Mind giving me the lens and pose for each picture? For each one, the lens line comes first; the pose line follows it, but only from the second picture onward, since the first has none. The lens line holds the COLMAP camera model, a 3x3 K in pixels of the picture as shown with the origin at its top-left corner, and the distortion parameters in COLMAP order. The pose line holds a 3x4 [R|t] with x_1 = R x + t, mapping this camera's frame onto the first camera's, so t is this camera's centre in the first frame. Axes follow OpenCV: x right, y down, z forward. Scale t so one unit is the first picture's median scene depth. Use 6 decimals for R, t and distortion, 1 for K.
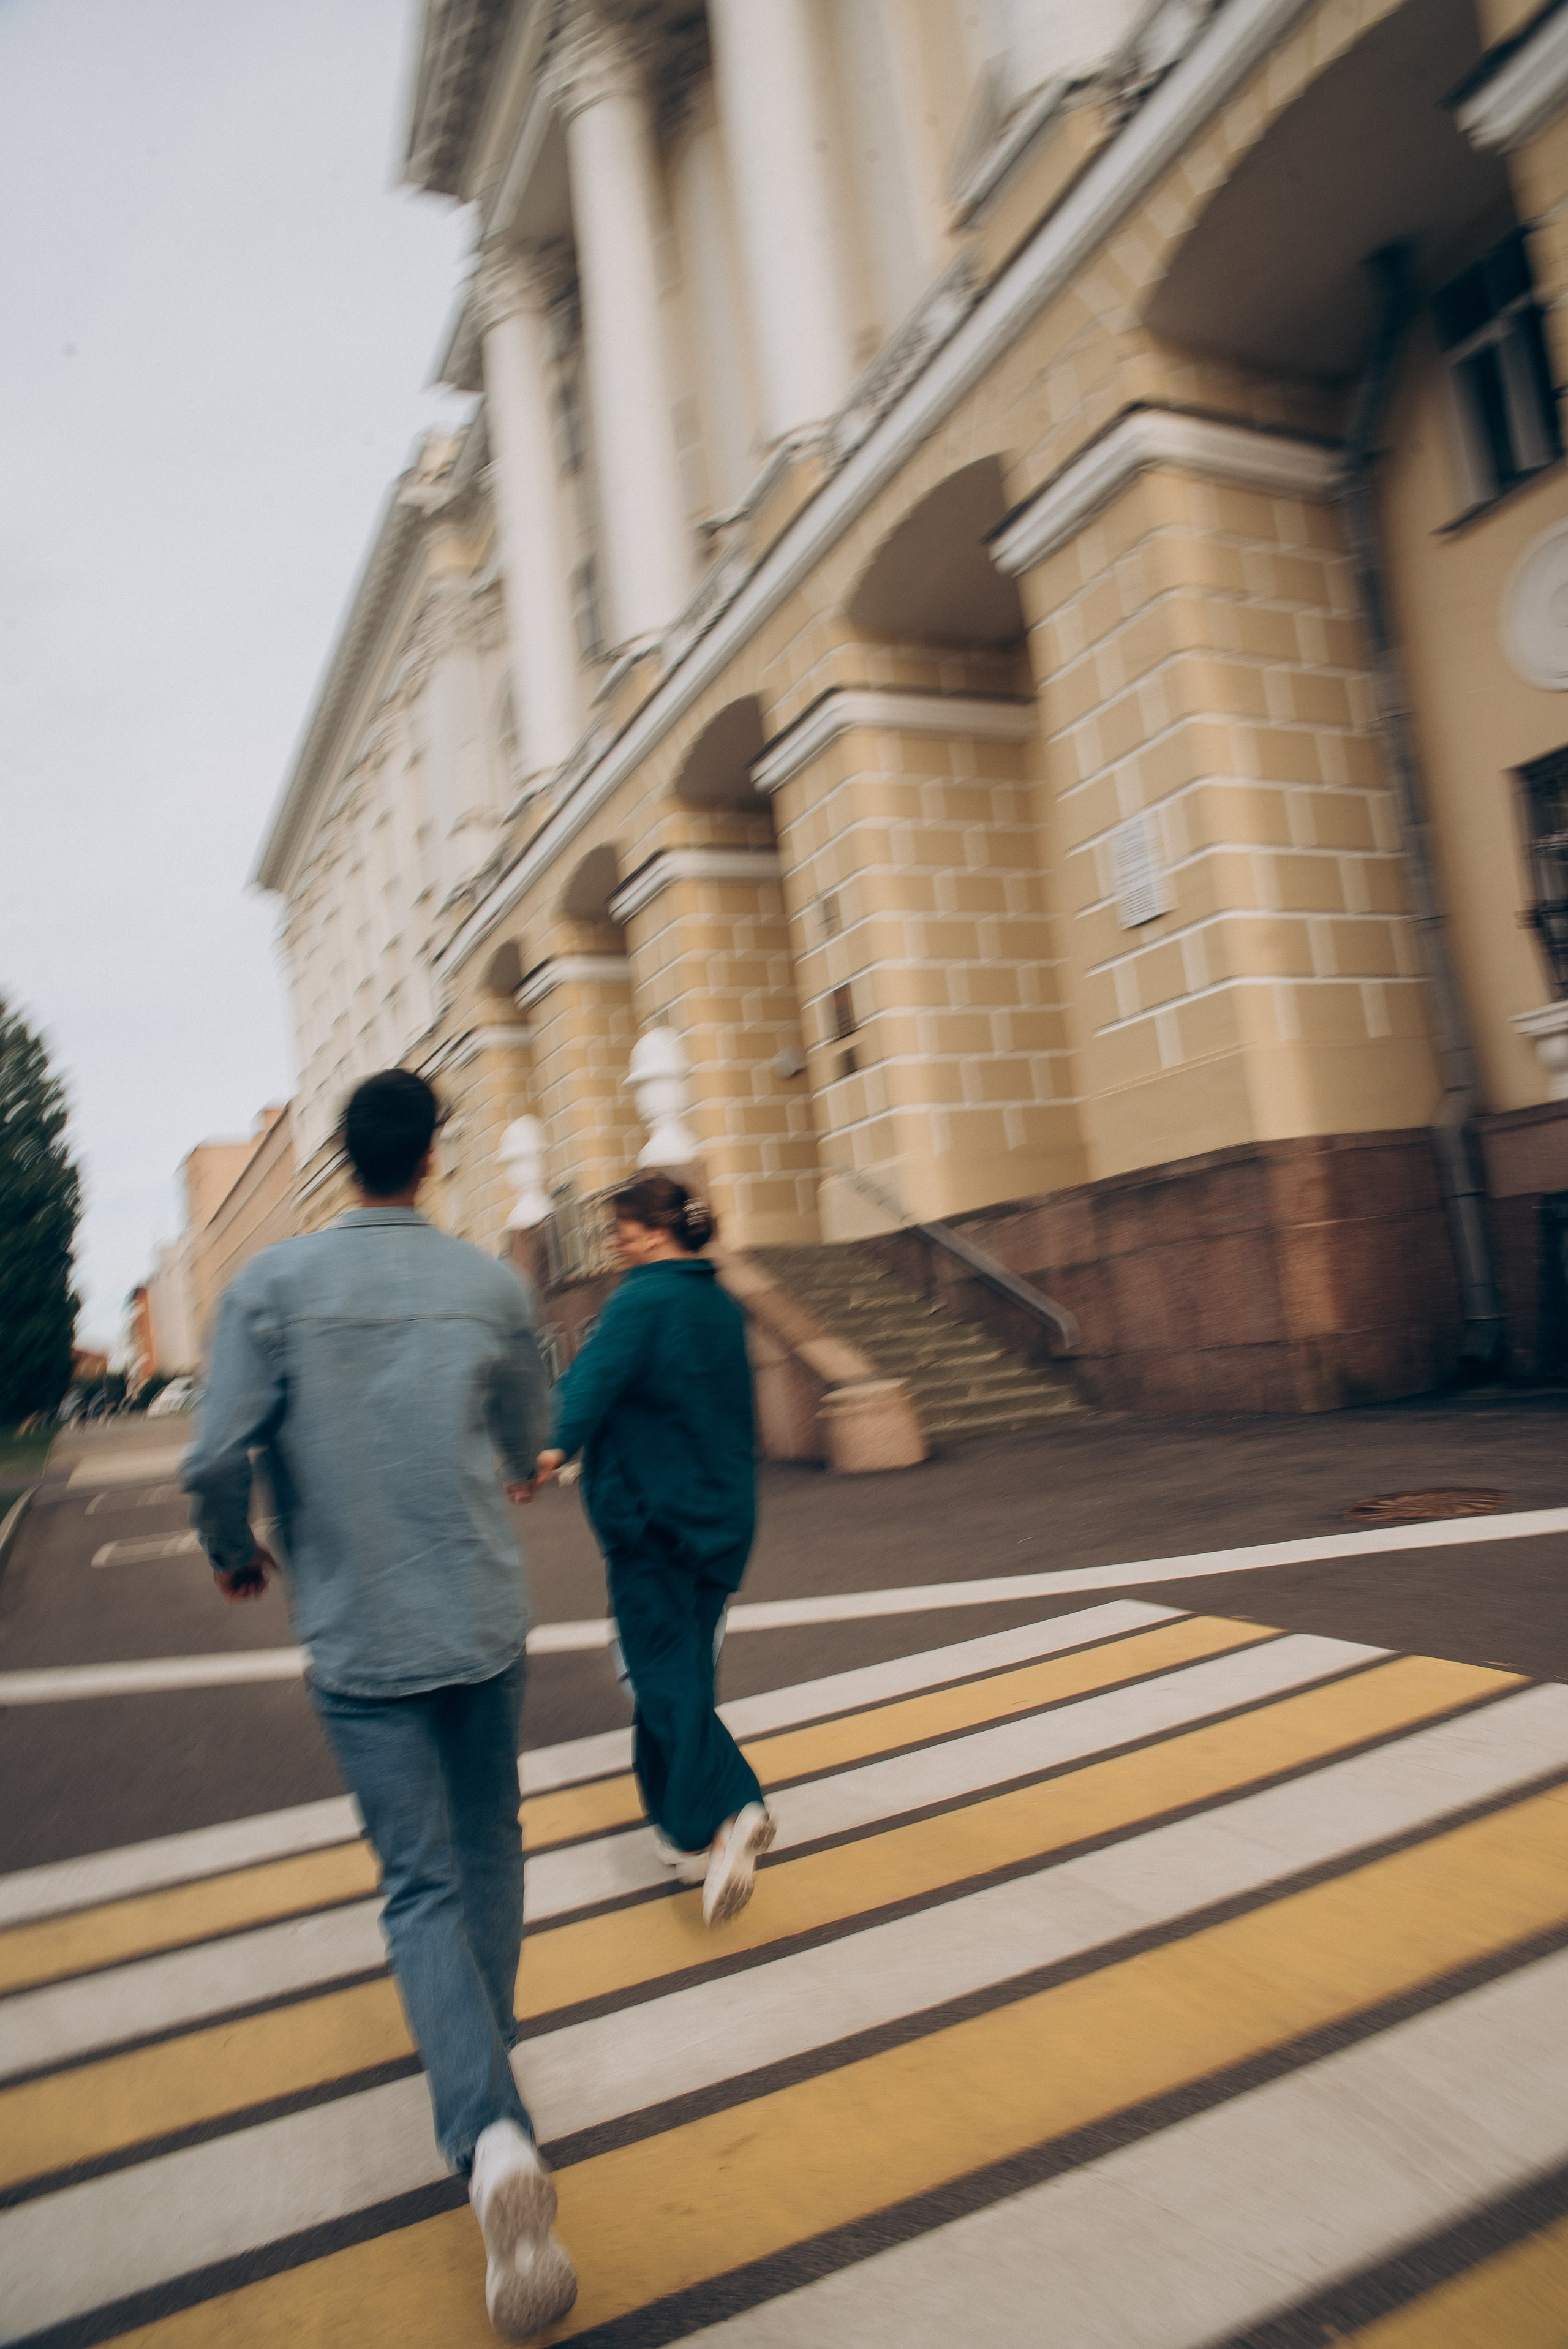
lens RADIAL K [[1643.5, 0, 773.7], [0, 1643.5, 1115.6], [0, 0, 1]] dist [-0.114704, 0.134874]
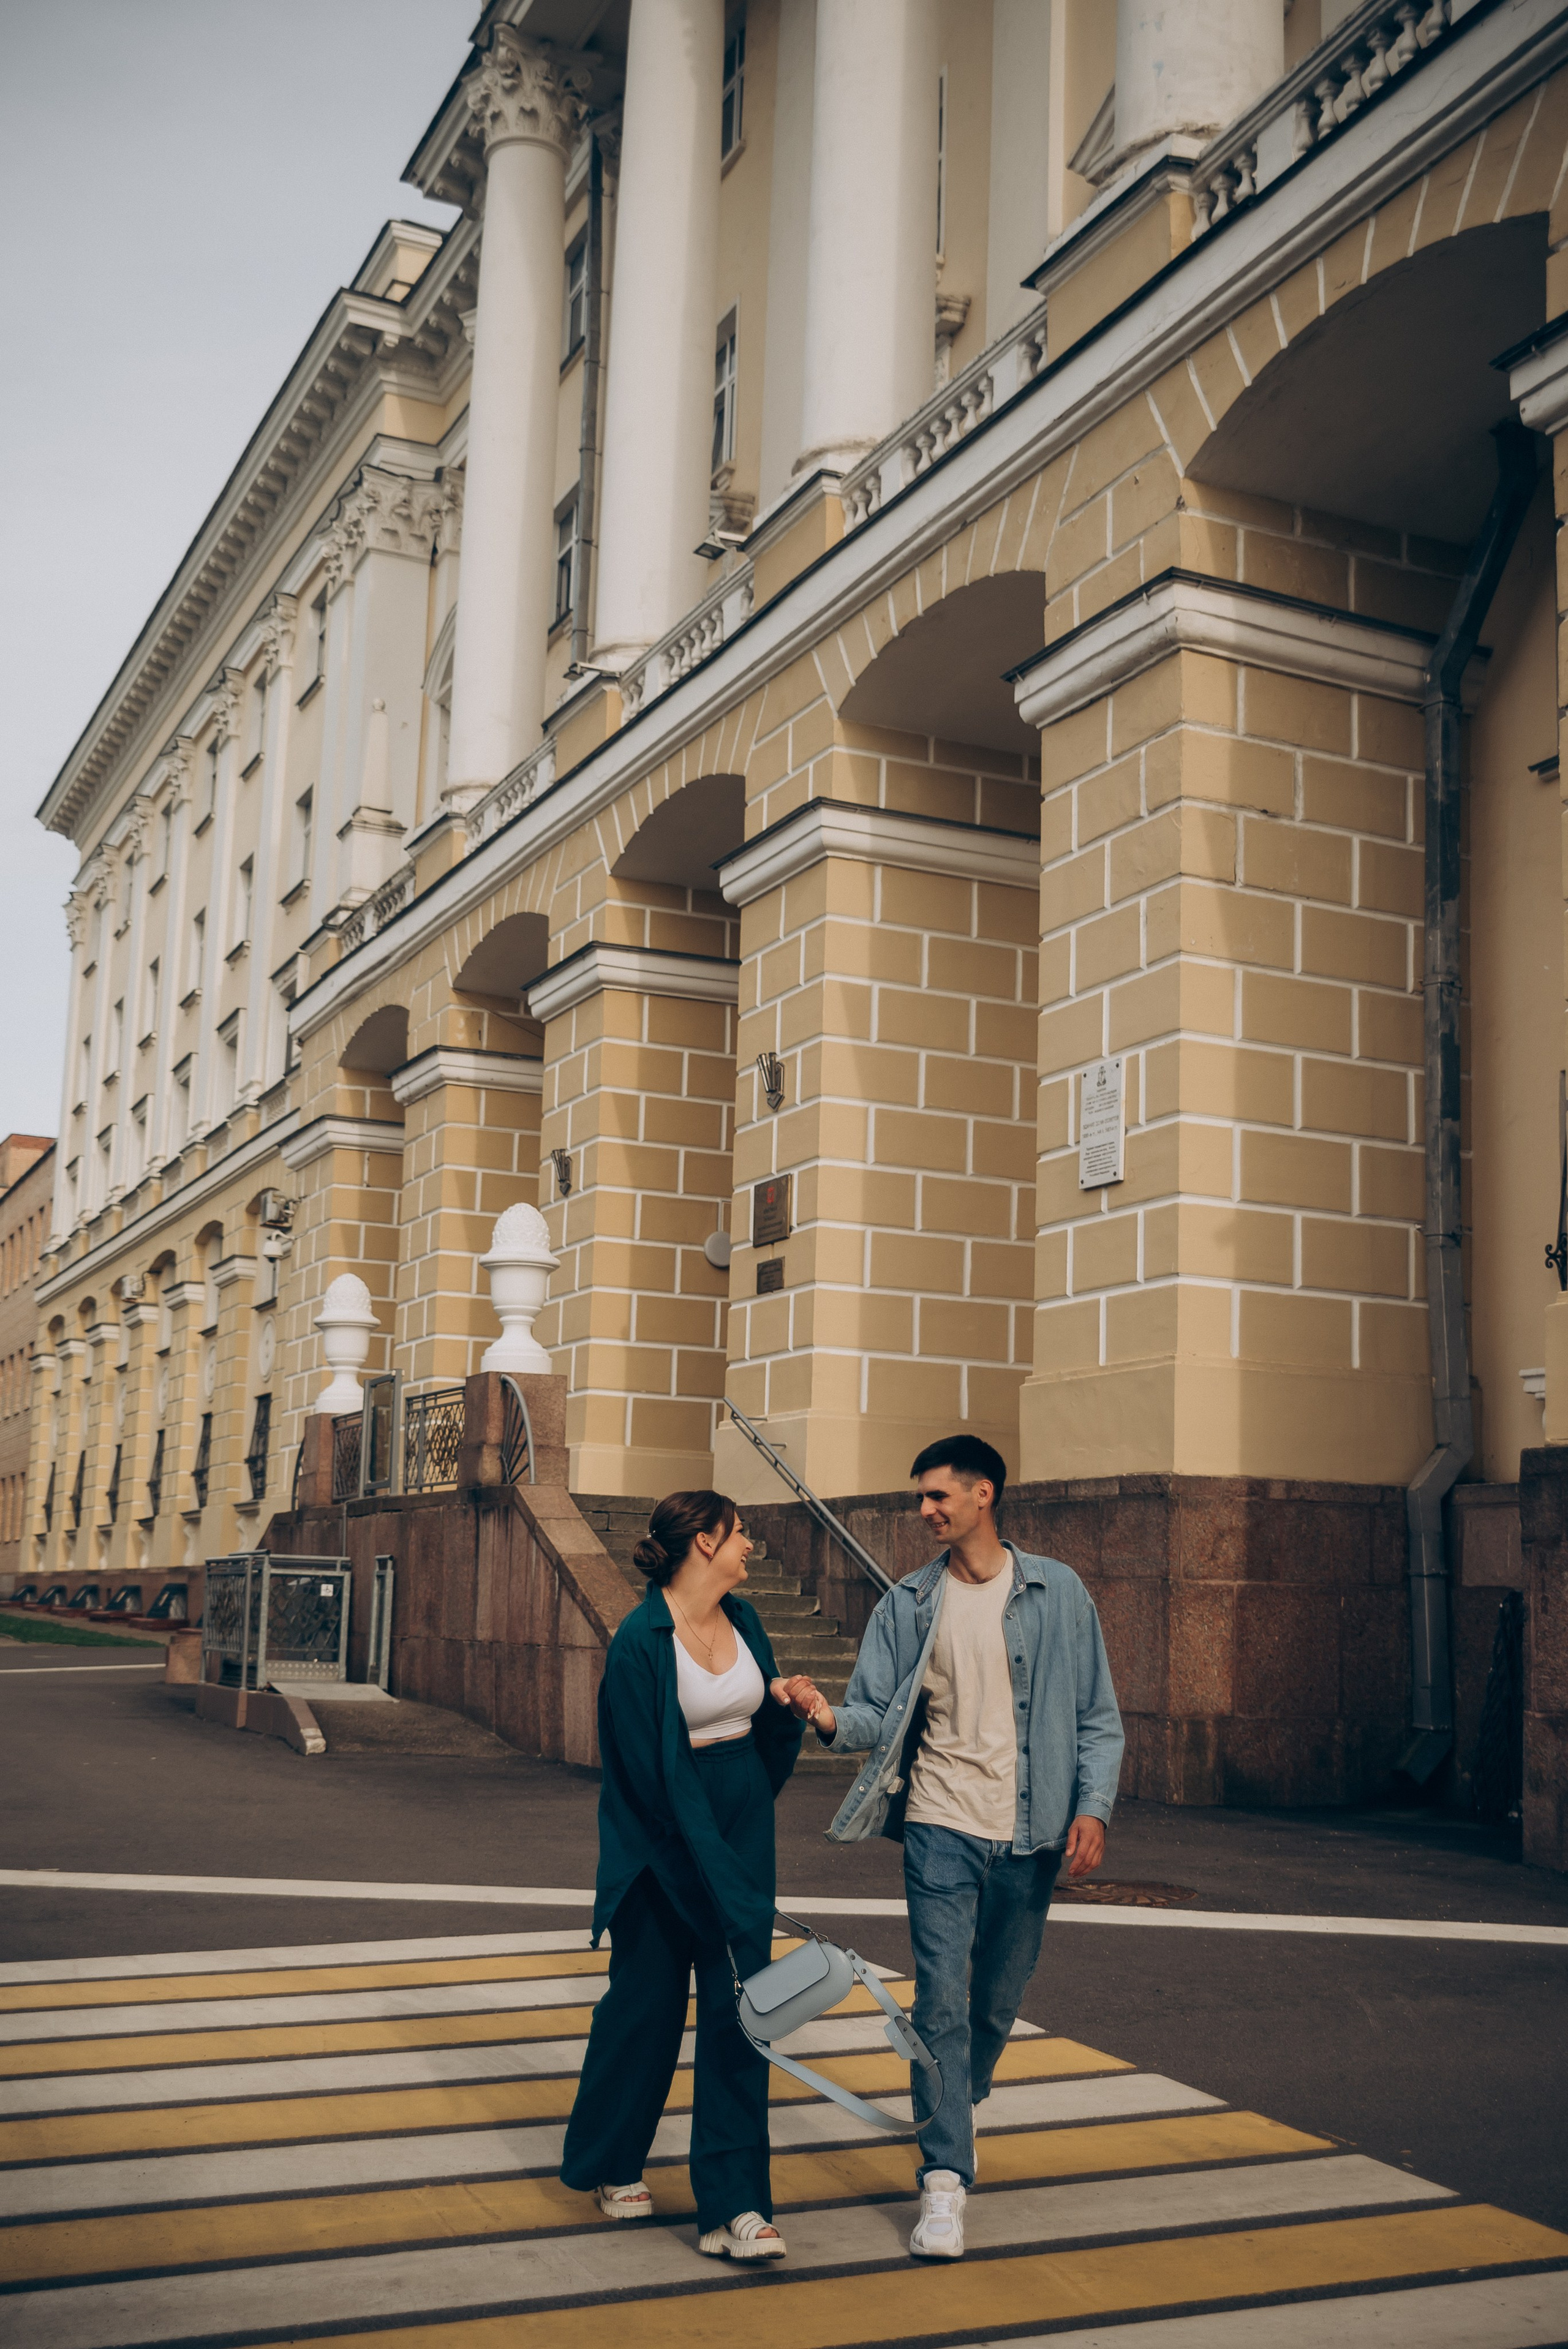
lens RADIAL K [[2663.0, 0, 784.0], [0, 2663.0, 1174.5], [0, 0, 1]] dist [-0.000762, 0.041884]
pose [[0.988327, 0.151061, -0.019778, 0.077601], [-0.151580, 0.988046, -0.028085, -0.050545], [0.015299, 0.030755, 0.999410, -0.284795]]
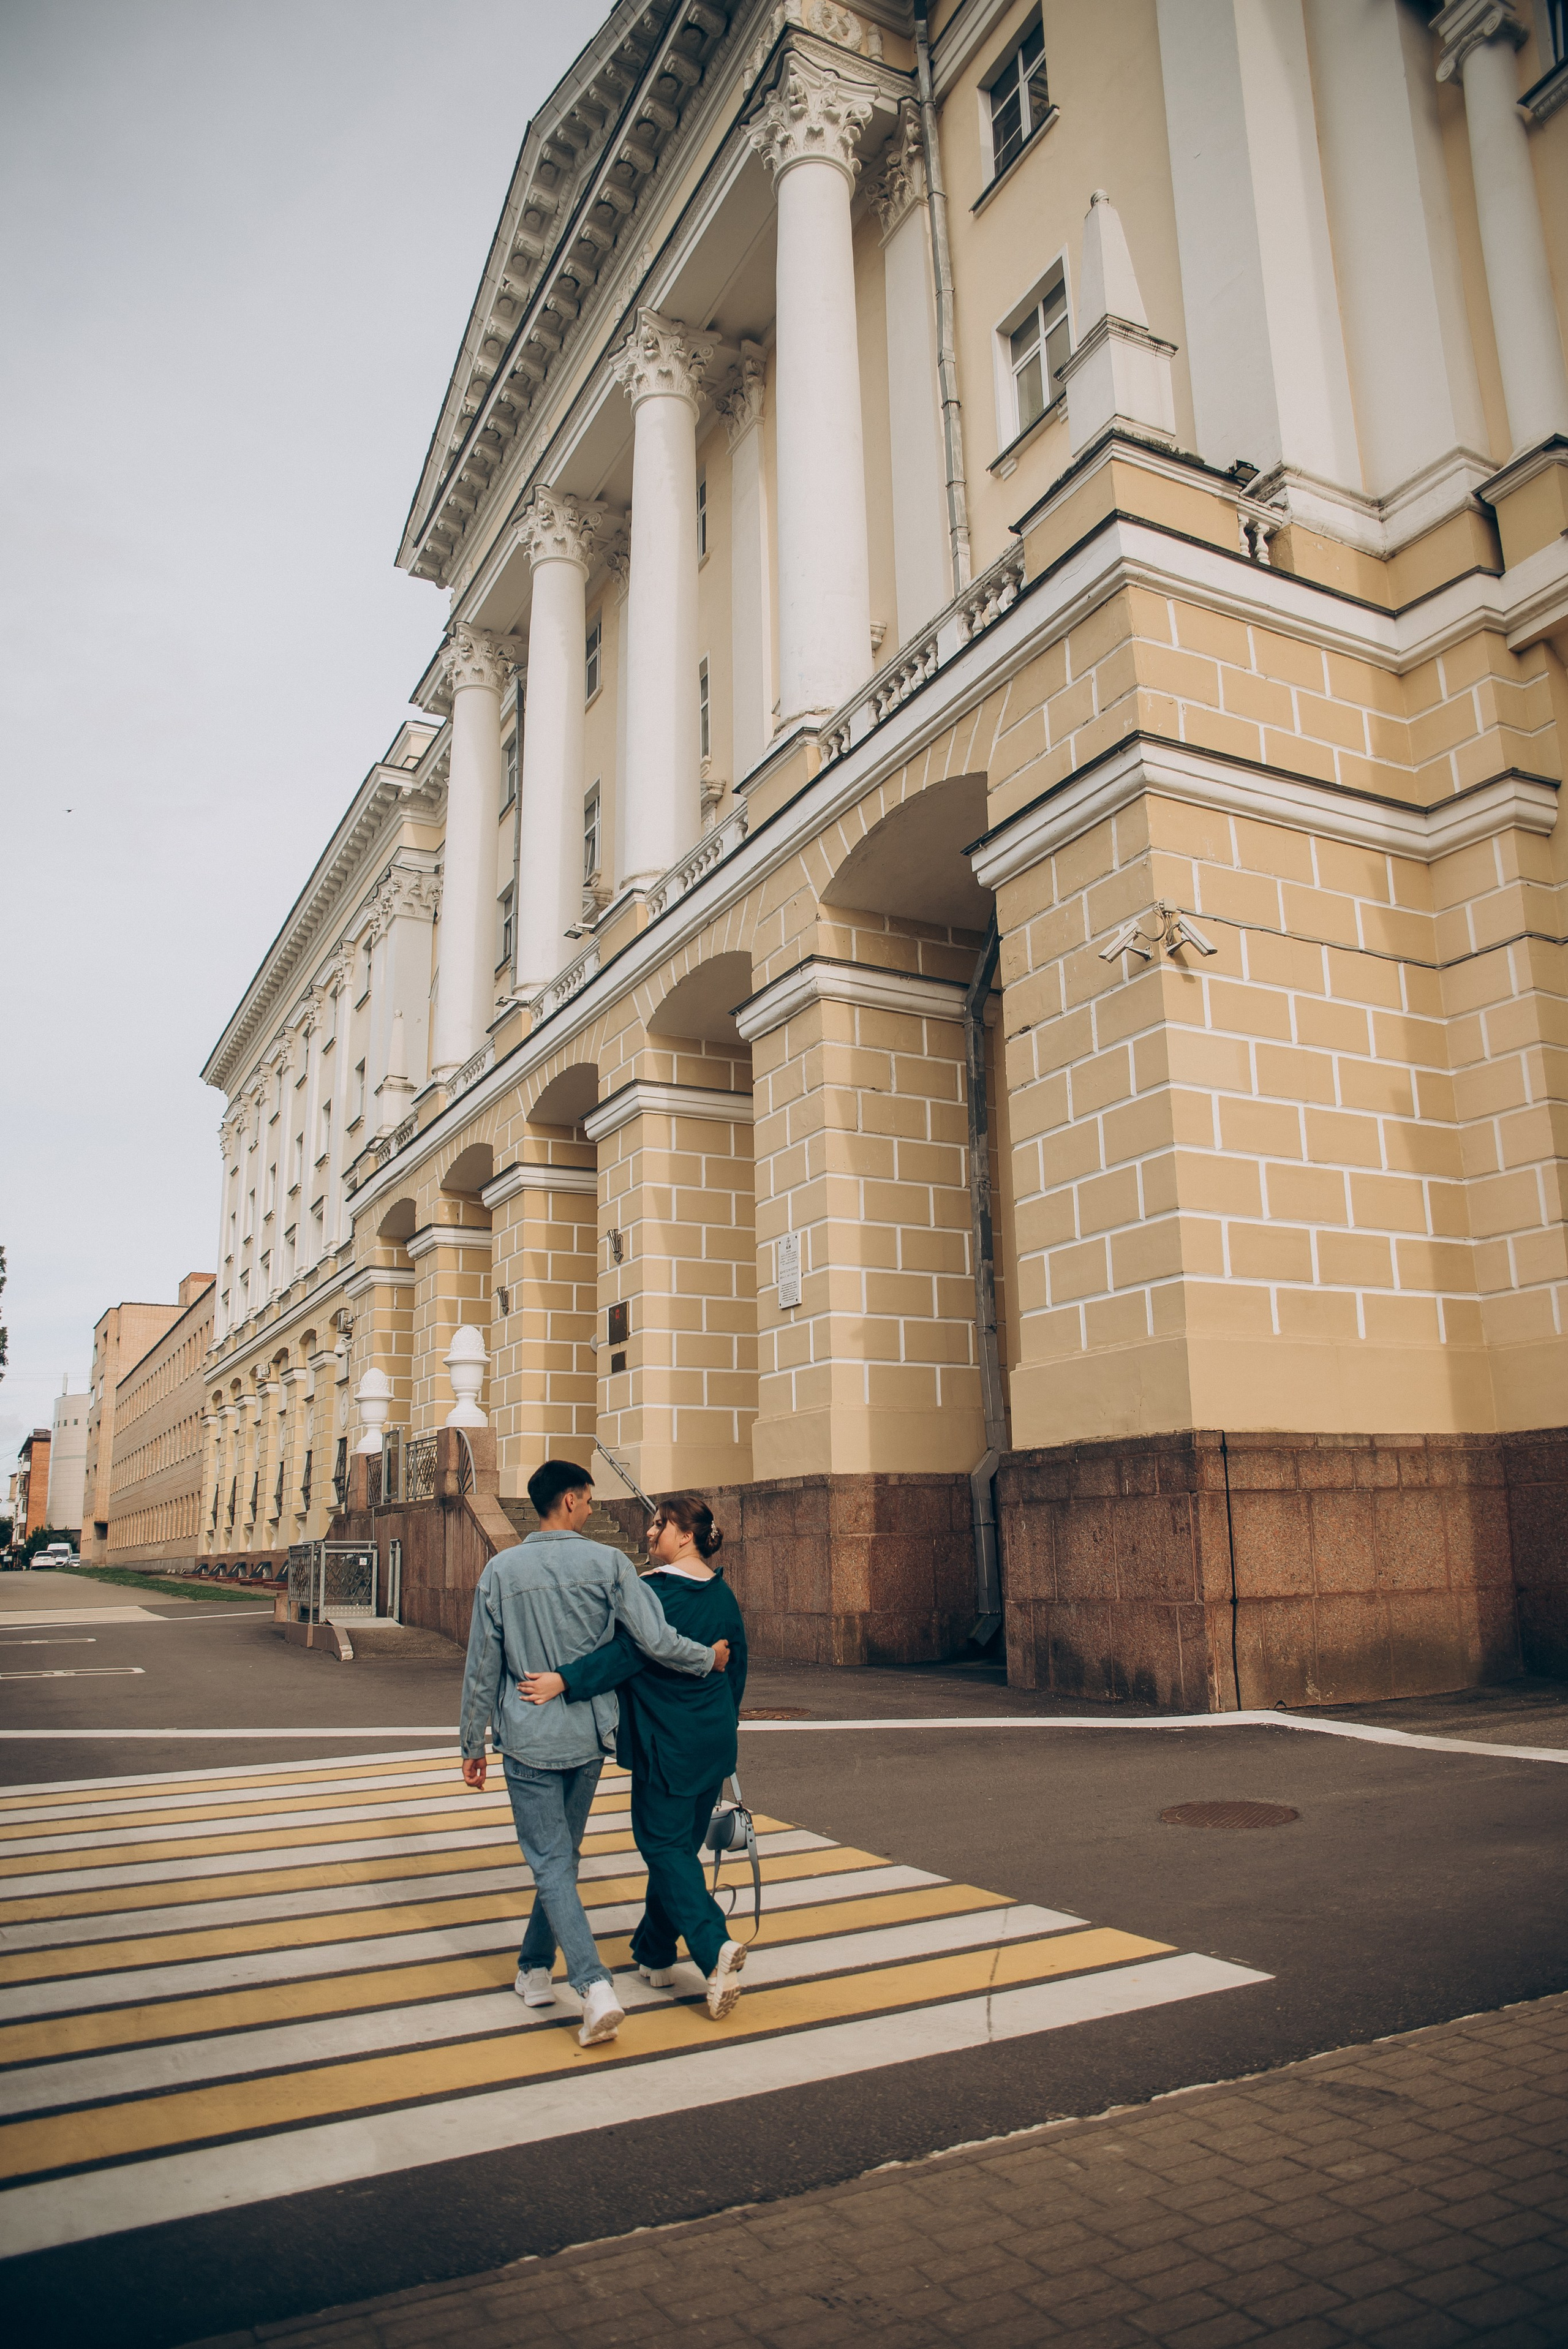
lens RADIAL K [[1717.1, 0, 779.0], [0, 1717.1, 1113.5], [0, 0, 1]] dist [-0.086936, 0.002802]
pose [[0.993649, 0.111524, 0.014978, 0.143891], [-0.108798, 0.986163, -0.125078, -0.078392], [-0.028720, 0.122654, 0.992034, -0.415401]]
